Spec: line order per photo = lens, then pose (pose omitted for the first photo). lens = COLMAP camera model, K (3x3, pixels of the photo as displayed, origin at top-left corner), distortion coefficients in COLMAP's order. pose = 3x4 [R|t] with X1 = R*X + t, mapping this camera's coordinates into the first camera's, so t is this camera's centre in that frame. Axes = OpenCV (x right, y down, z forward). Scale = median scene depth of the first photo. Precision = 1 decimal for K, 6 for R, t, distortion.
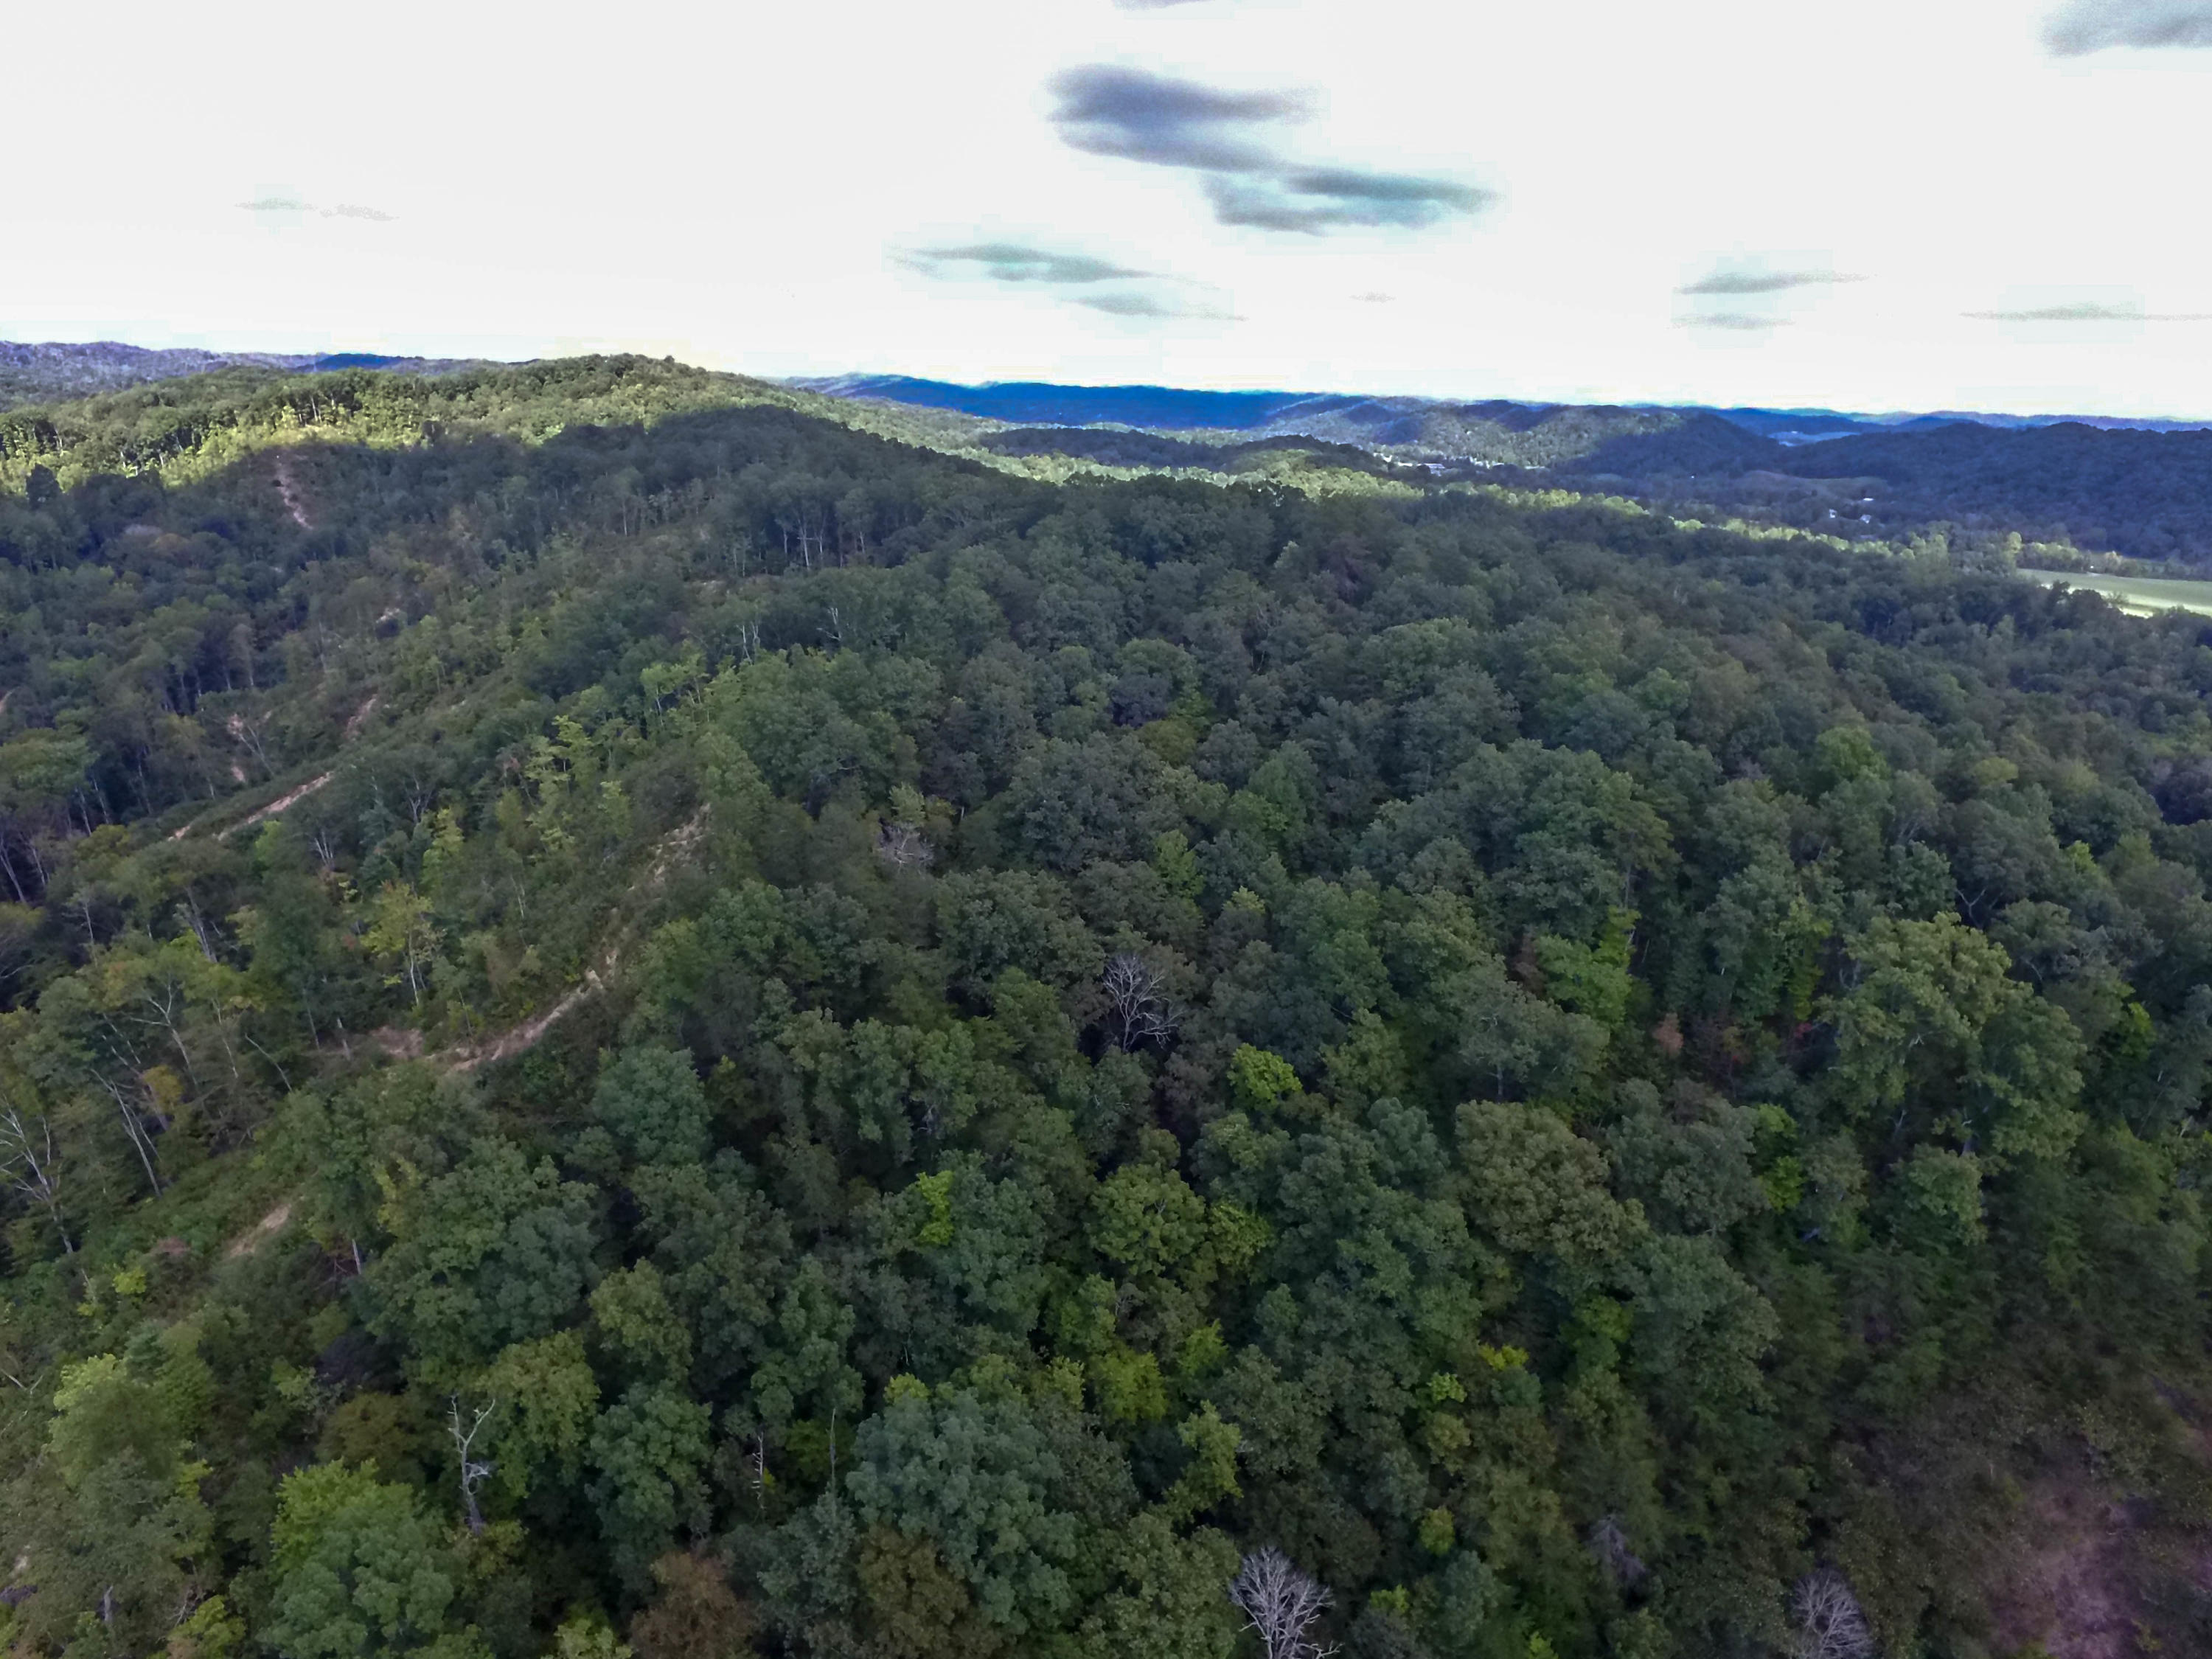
lens RADIAL K [[1259.8, 0, 1081.7], [0, 1259.8, 830.6], [0, 0, 1]] dist [-0.000923, 0.008330]
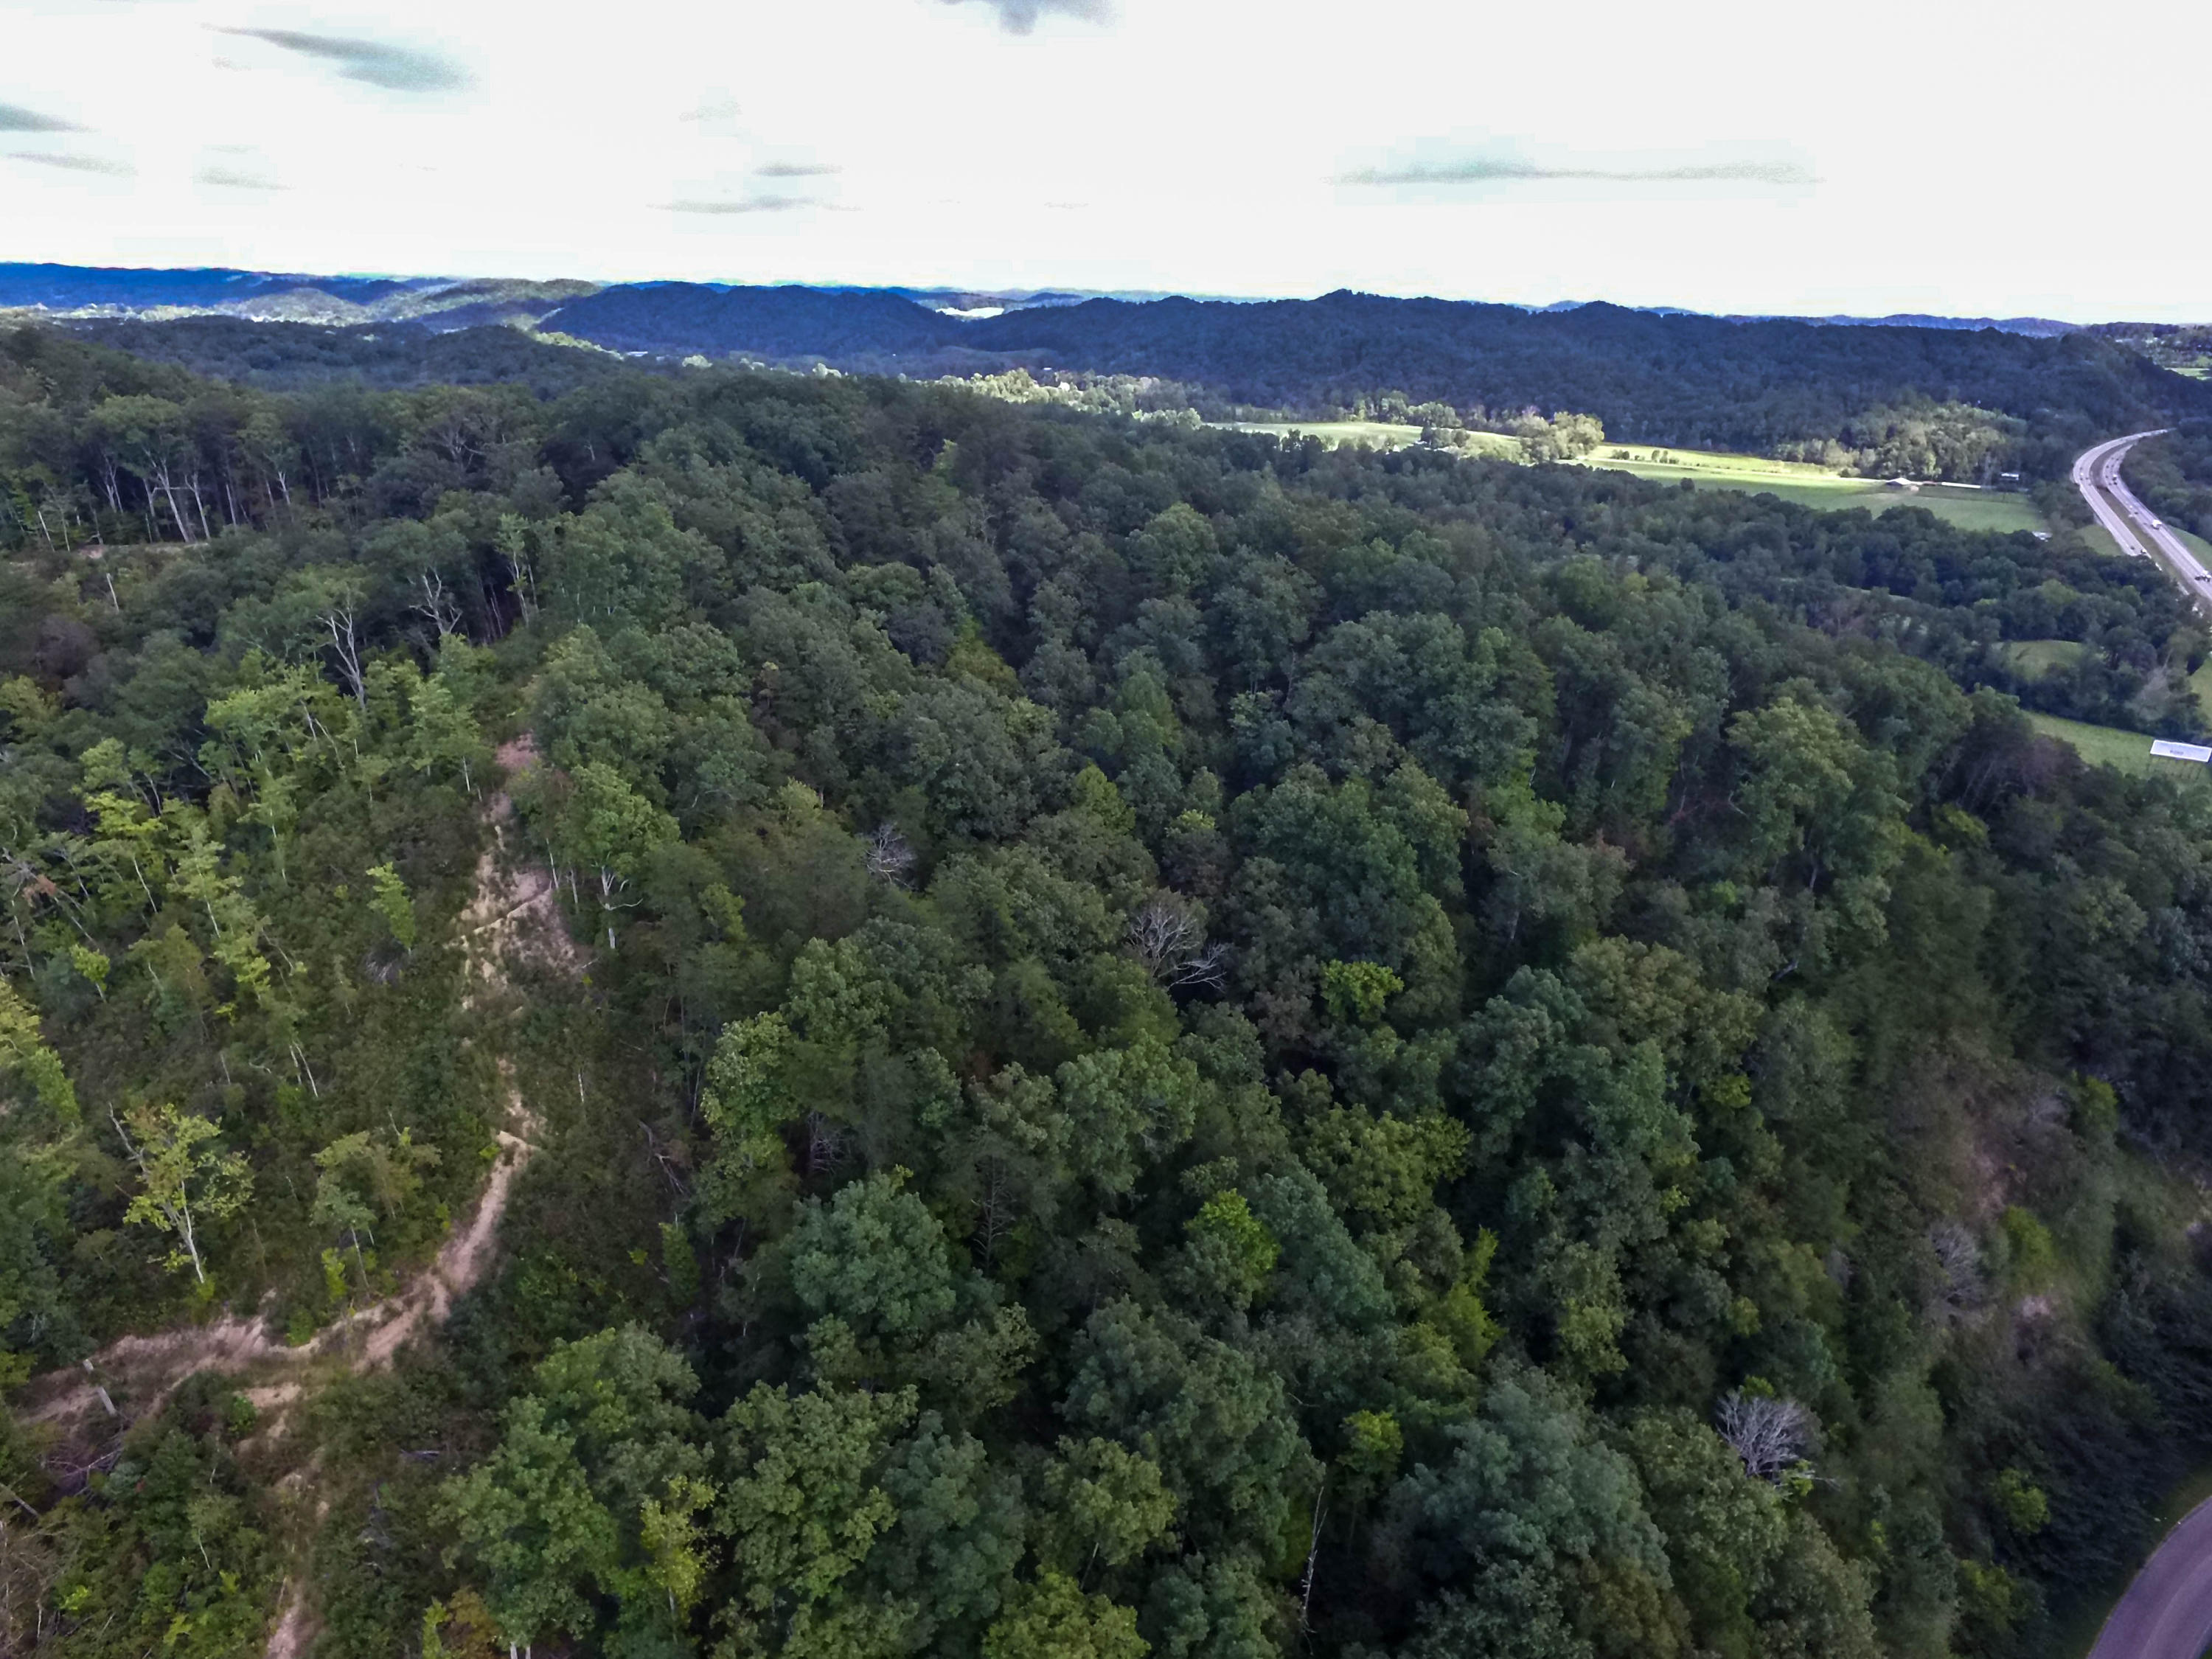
lens RADIAL K [[1285.8, 0, 1099.6], [0, 1285.8, 826.7], [0, 0, 1]] dist [-0.008763, 0.015388]
pose [[0.814572, -0.234638, 0.530487, -0.423621], [0.195521, 0.972081, 0.129731, -0.076970], [-0.546116, -0.001954, 0.837707, 0.216861]]
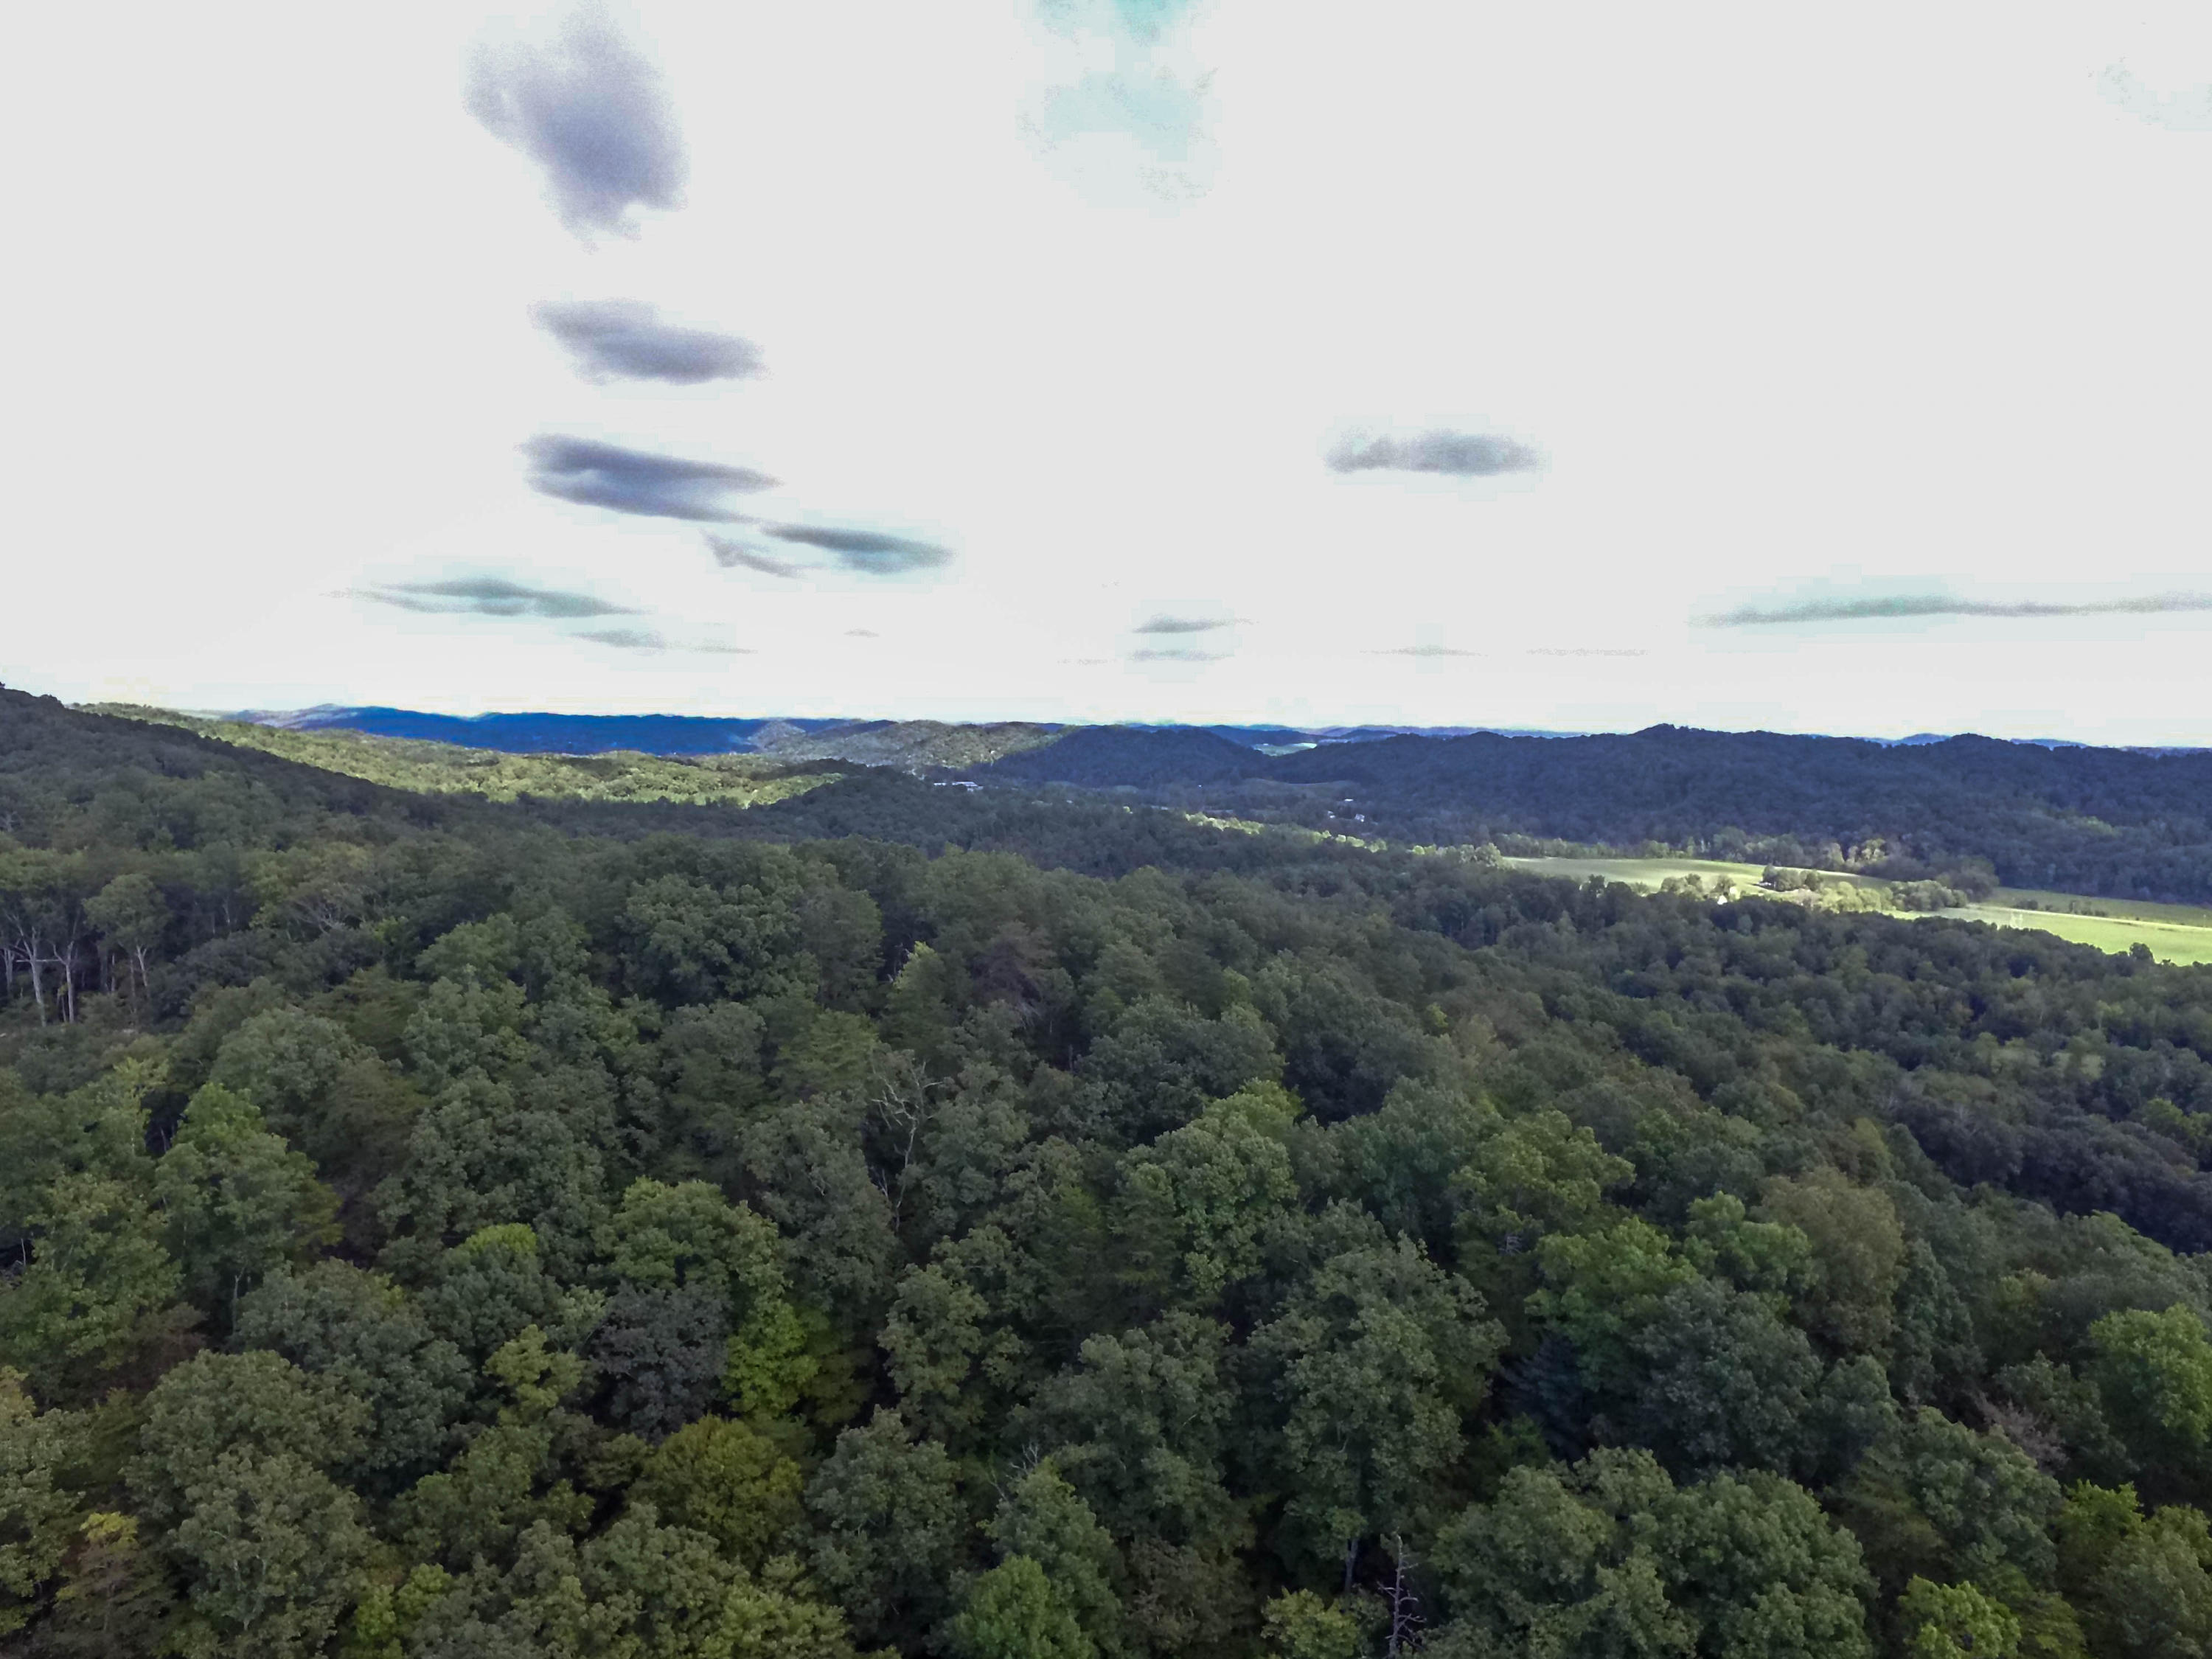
lens RADIAL K [[1285.8, 0, 1099.6], [0, 1285.8, 826.7], [0, 0, 1]] dist [-0.008763, 0.015388]
pose [[0.930582, -0.045895, 0.363196, 0.041872], [0.134276, 0.965756, -0.222005, -0.192132], [-0.340570, 0.255362, 0.904877, 0.583318]]
